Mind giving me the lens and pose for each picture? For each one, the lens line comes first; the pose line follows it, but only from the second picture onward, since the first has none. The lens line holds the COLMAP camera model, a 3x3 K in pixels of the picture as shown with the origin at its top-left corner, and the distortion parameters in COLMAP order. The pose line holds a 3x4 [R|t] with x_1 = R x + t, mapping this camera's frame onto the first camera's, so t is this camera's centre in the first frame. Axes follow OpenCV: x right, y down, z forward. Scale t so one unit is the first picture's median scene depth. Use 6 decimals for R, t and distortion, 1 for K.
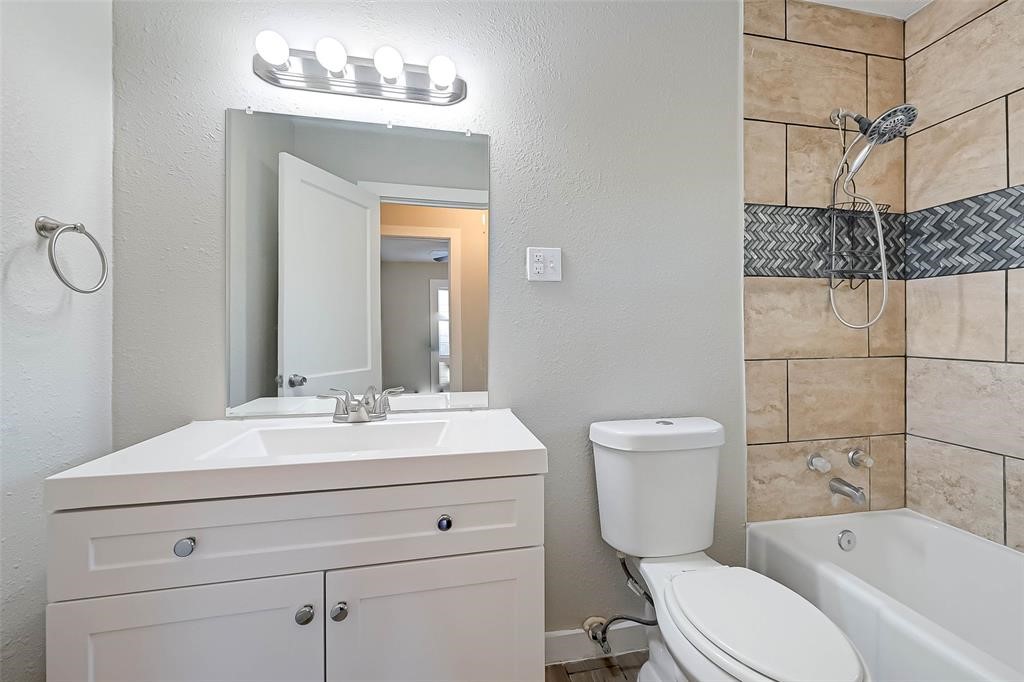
lens RADIAL K [[408.6, 0, 514.5], [0, 408.6, 341.4], [0, 0, 1]] dist [-0.001558, -0.000363]
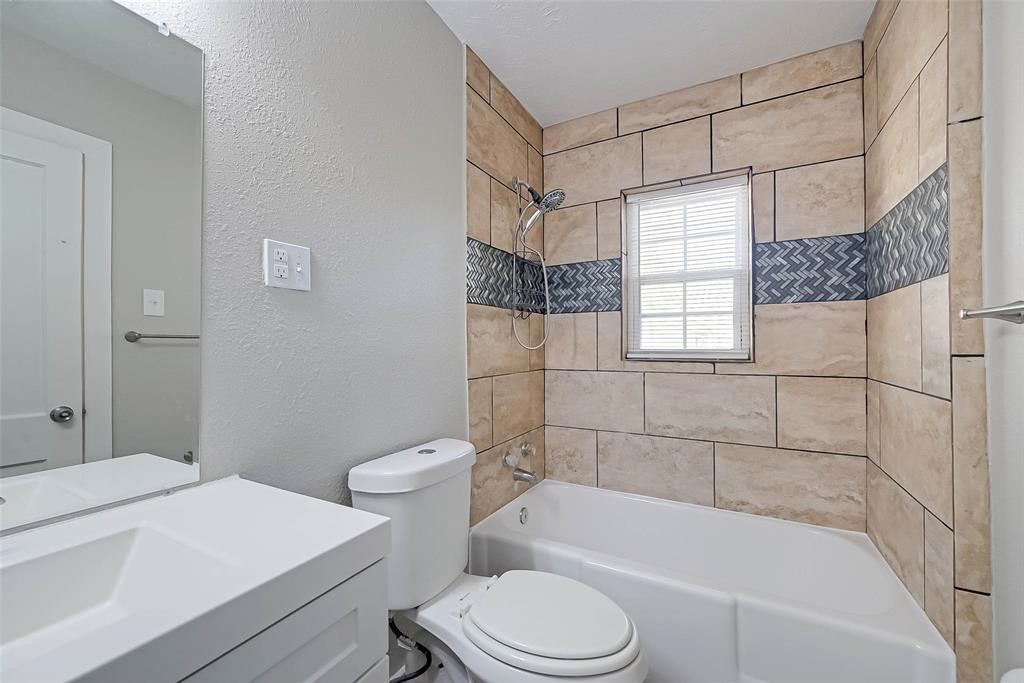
lens RADIAL K [[411.7, 0, 509.6], [0, 411.7, 350.9], [0, 0, 1]] dist [-0.000971, -0.000110]
pose [[0.654692, -0.009545, 0.755835, -0.194234], [0.025992, 0.999613, -0.009891, -0.016462], [-0.755448, 0.026121, 0.654687, 0.190244]]
